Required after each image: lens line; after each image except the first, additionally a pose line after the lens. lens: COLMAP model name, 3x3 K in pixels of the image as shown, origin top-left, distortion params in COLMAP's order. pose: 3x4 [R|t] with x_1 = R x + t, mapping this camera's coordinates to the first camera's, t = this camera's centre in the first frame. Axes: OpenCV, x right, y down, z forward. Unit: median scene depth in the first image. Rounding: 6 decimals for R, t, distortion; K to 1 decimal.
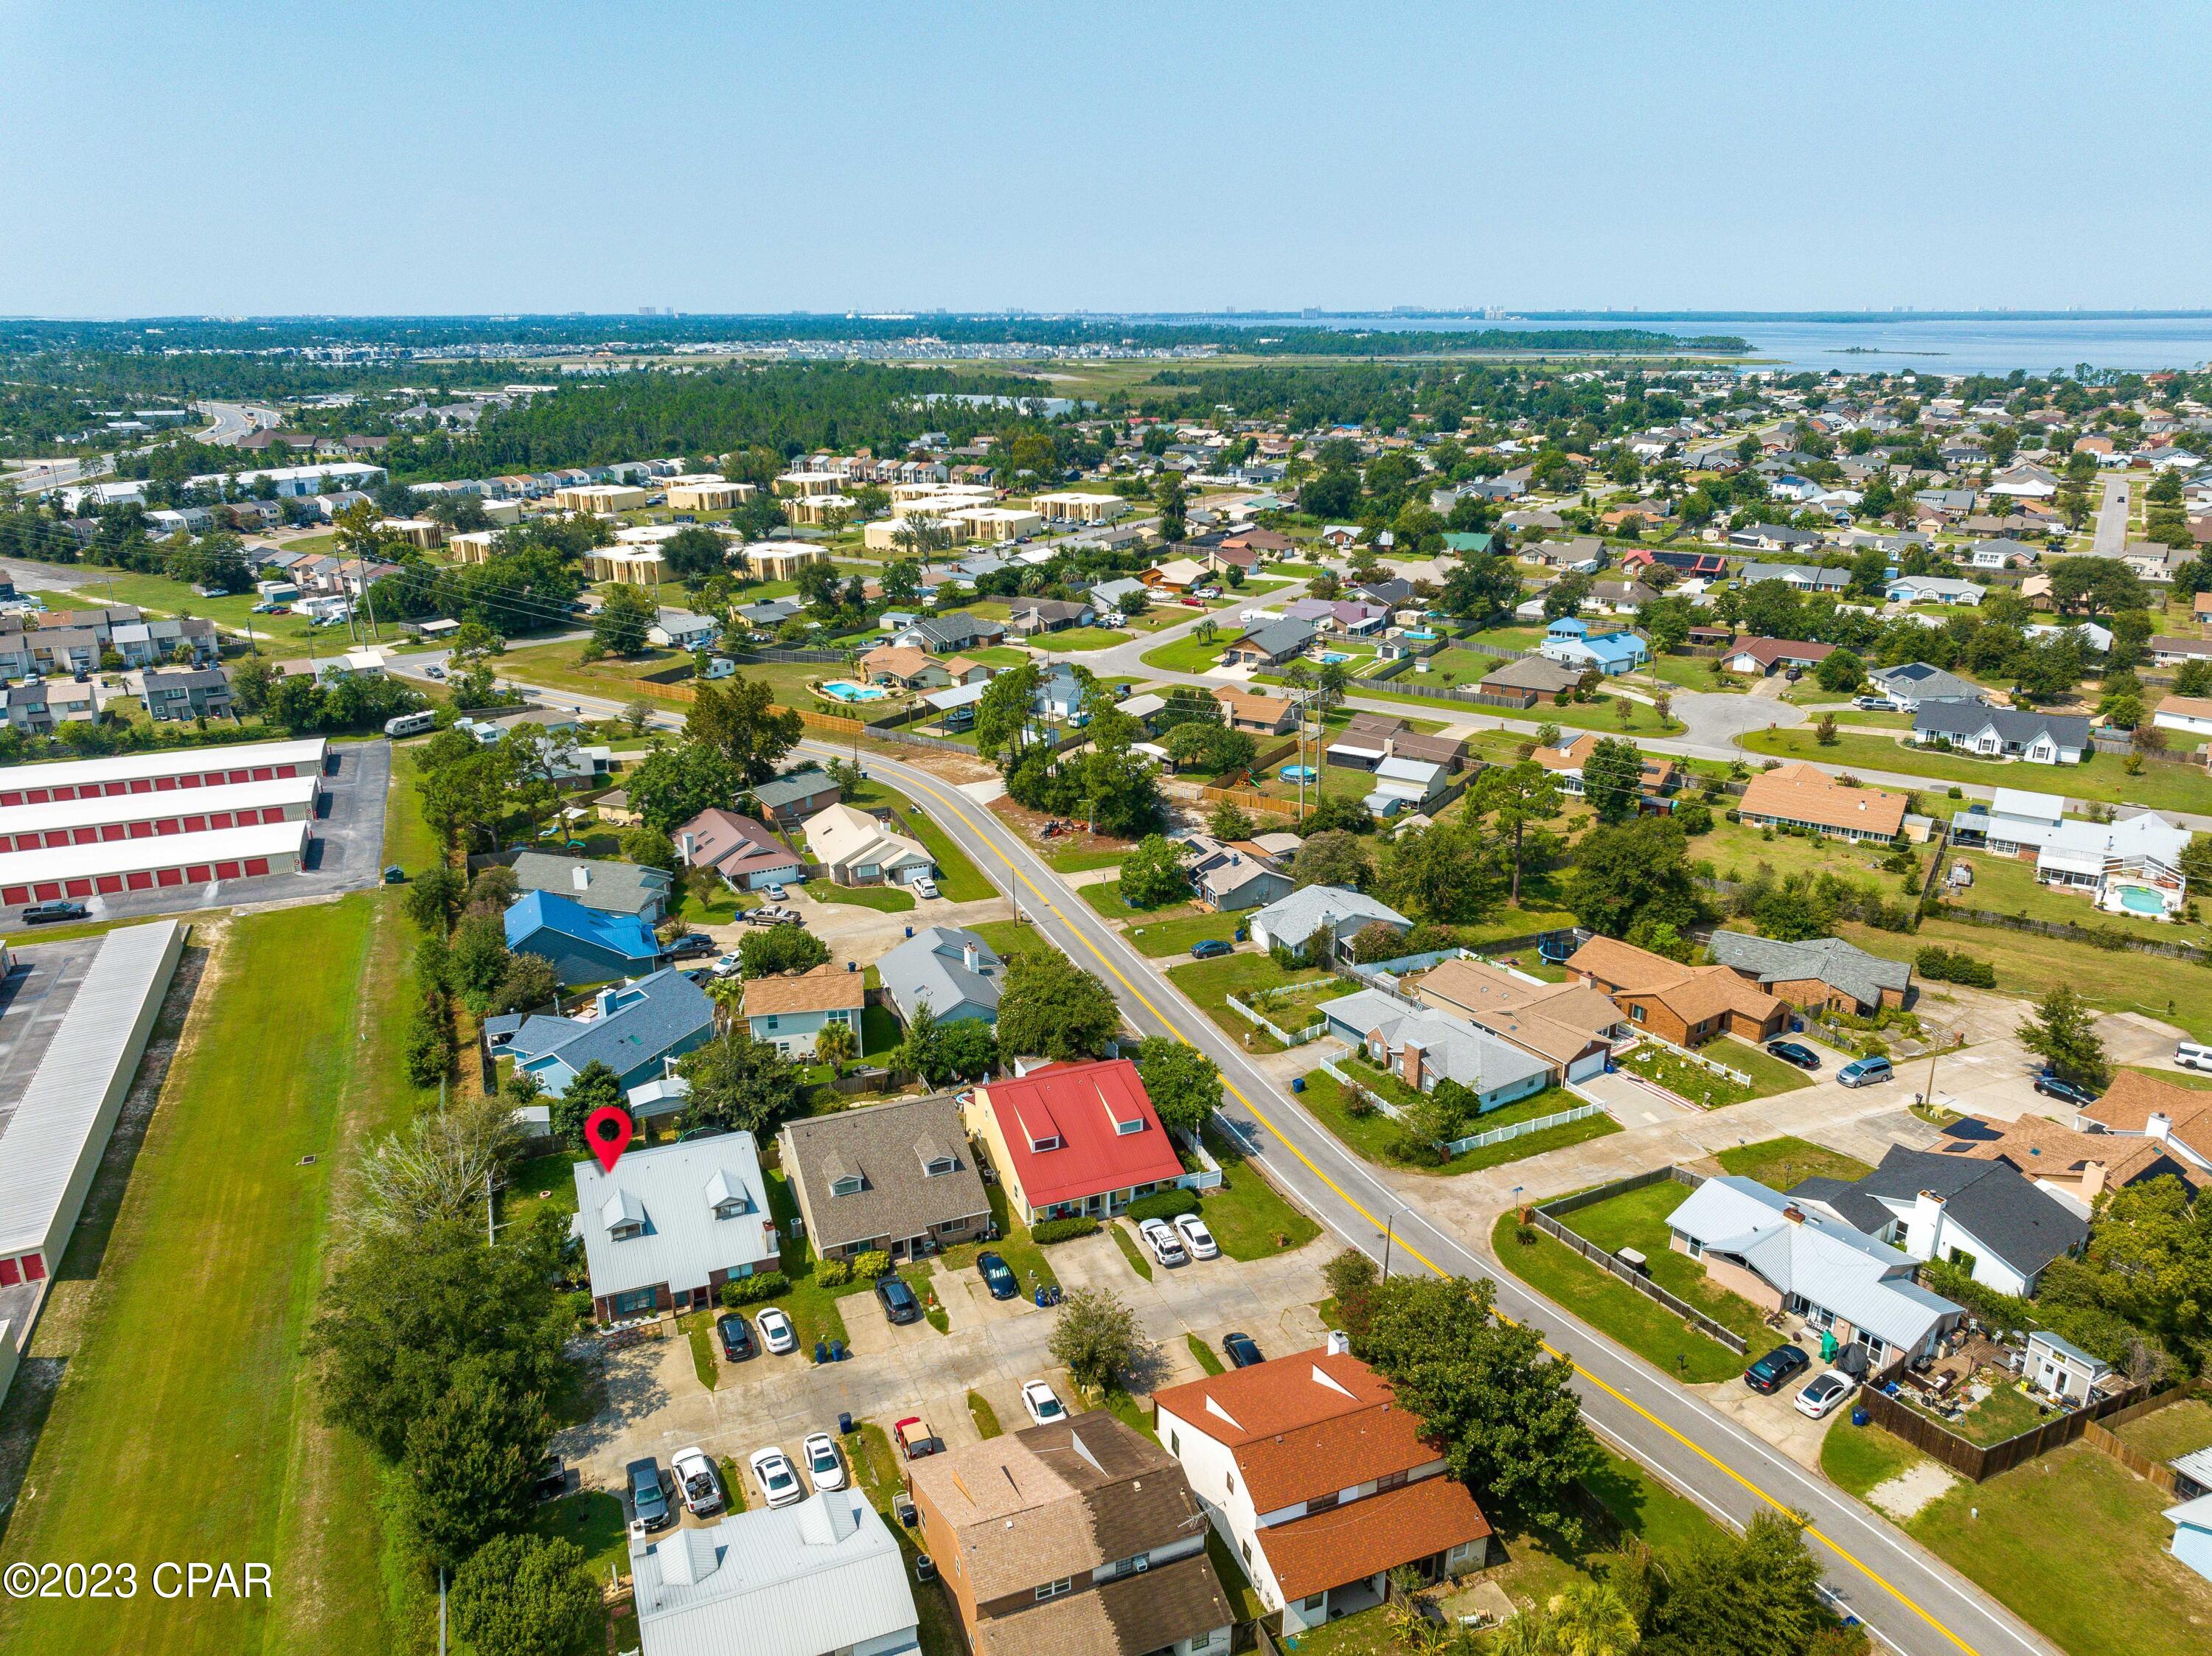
lens RADIAL K [[1530.7, 0, 1106.5], [0, 1530.7, 828.4], [0, 0, 1]] dist [-0.000128, -0.006727]
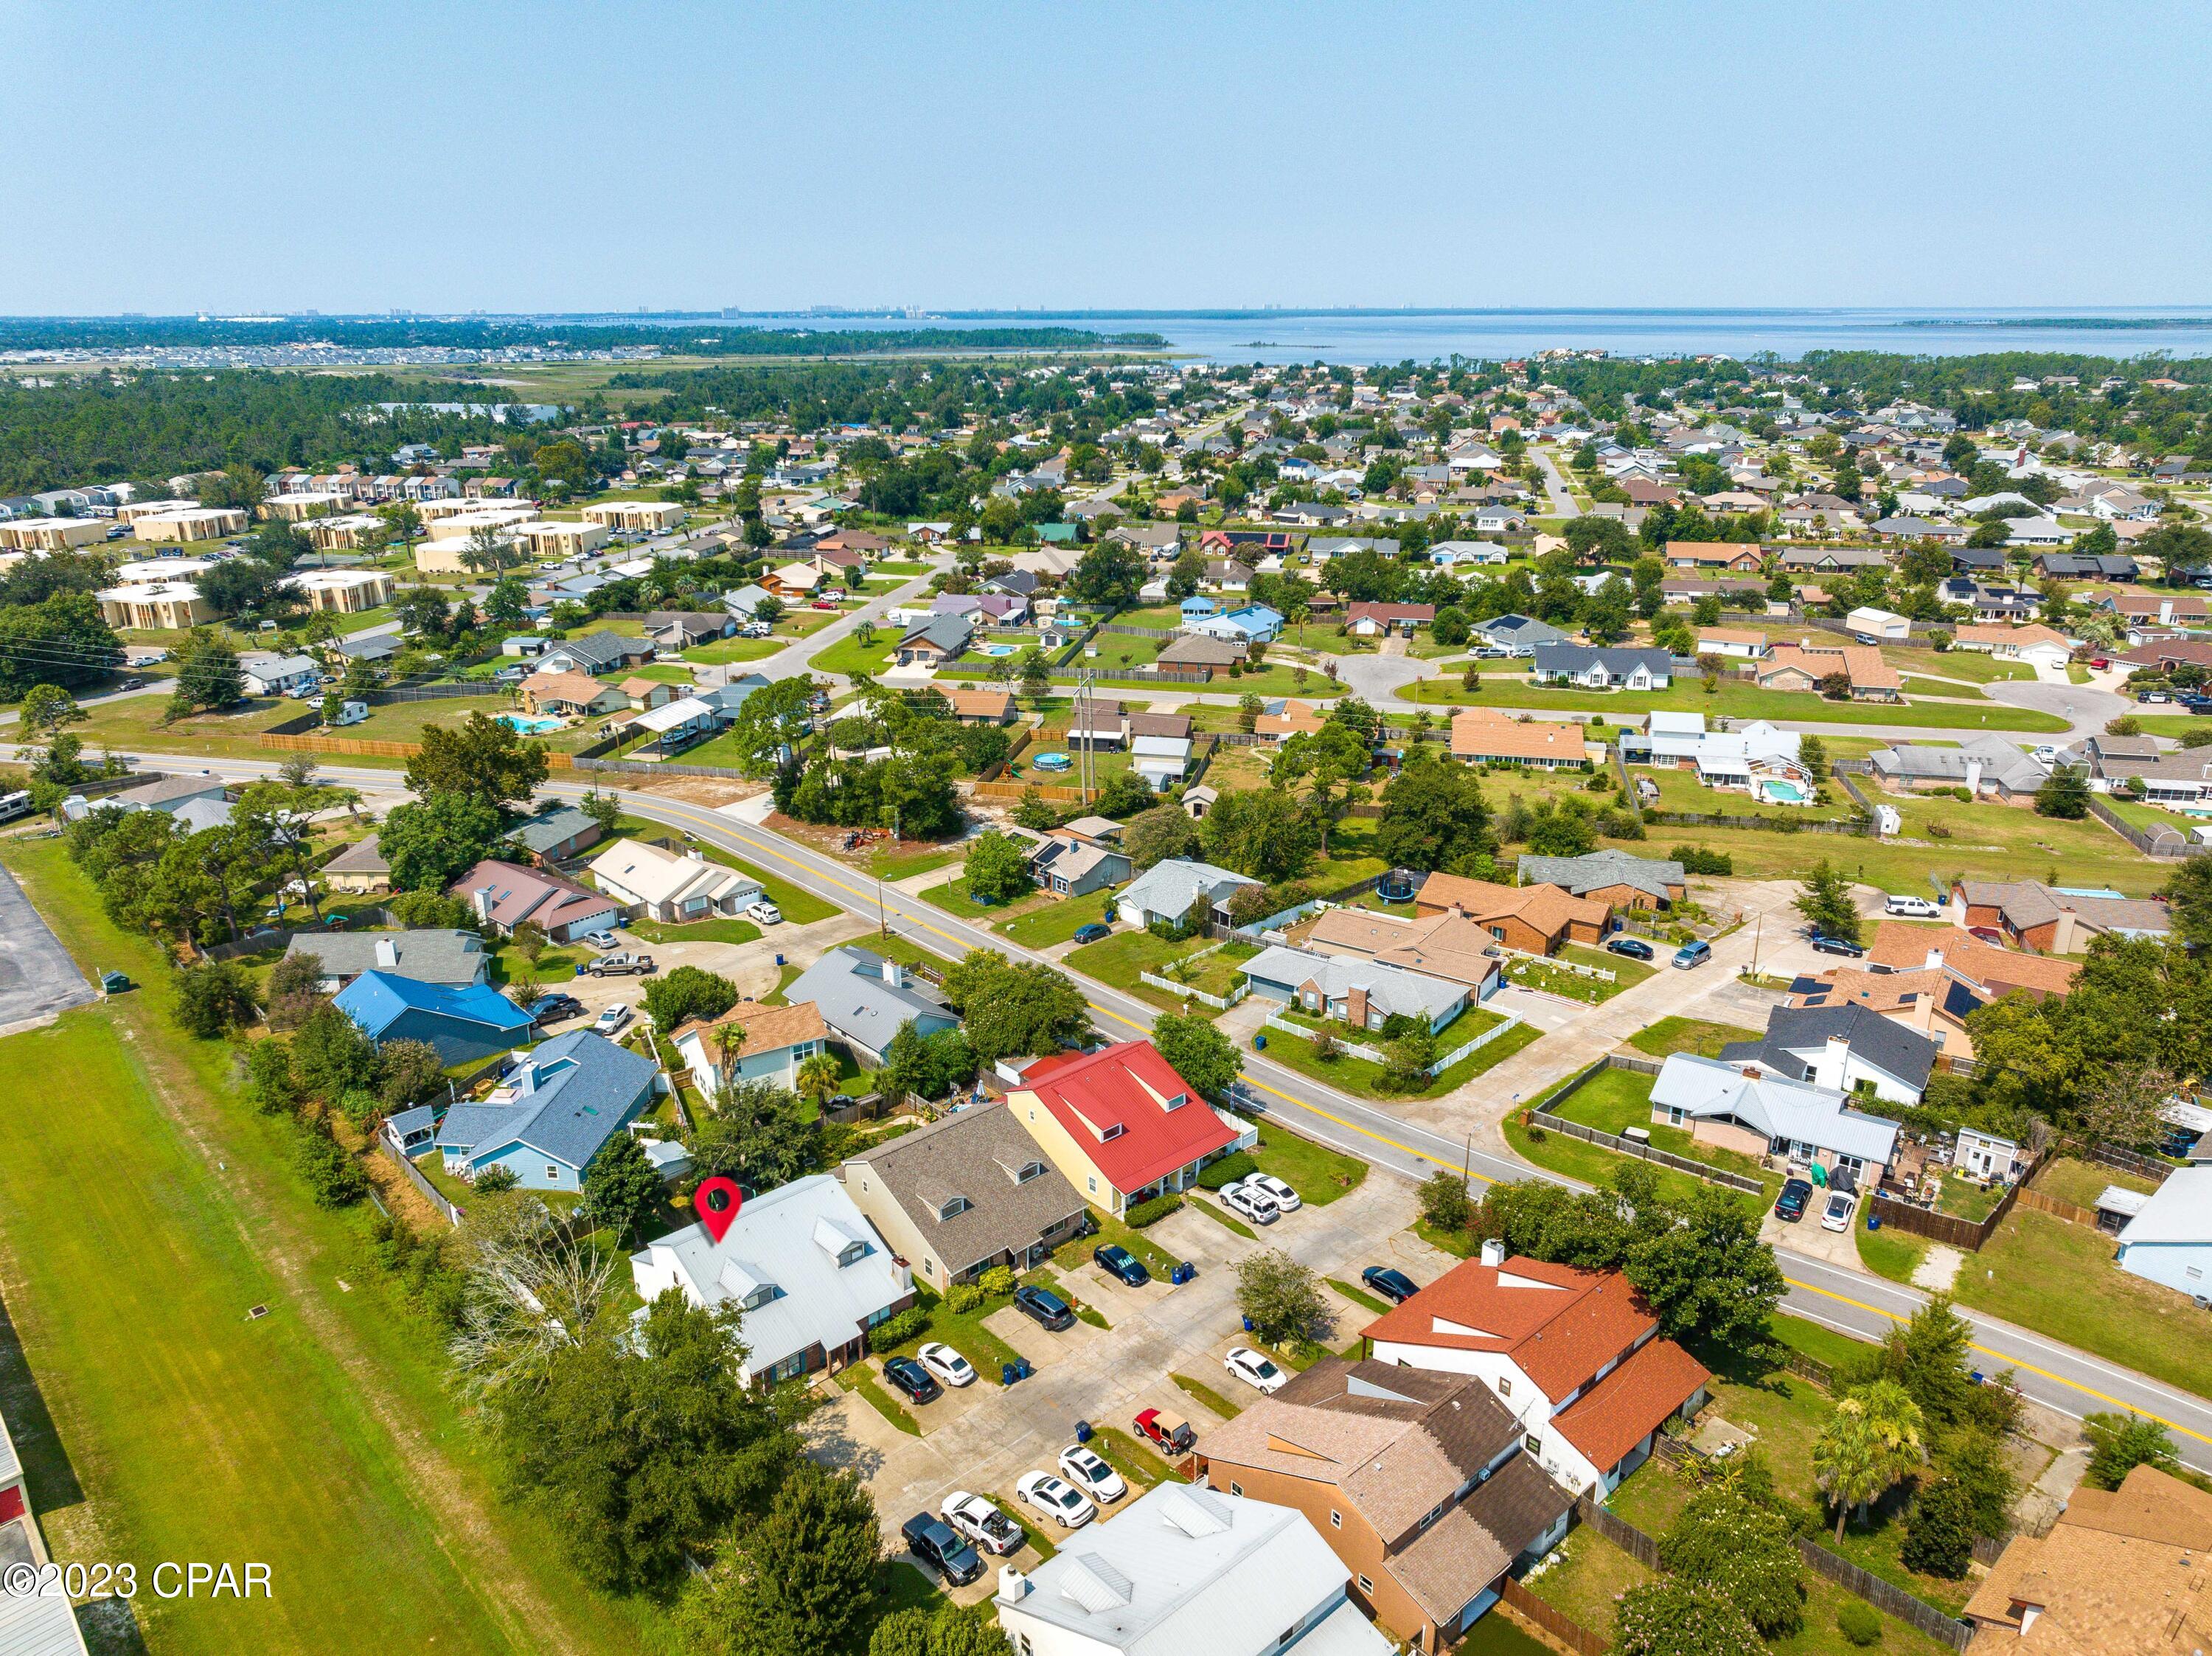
lens RADIAL K [[1530.7, 0, 1105.9], [0, 1530.7, 831.8], [0, 0, 1]] dist [-0.000128, -0.006727]
pose [[0.937316, -0.114406, 0.329165, -0.211256], [0.113668, 0.993285, 0.021556, -0.007701], [-0.329421, 0.017211, 0.944026, 0.026726]]
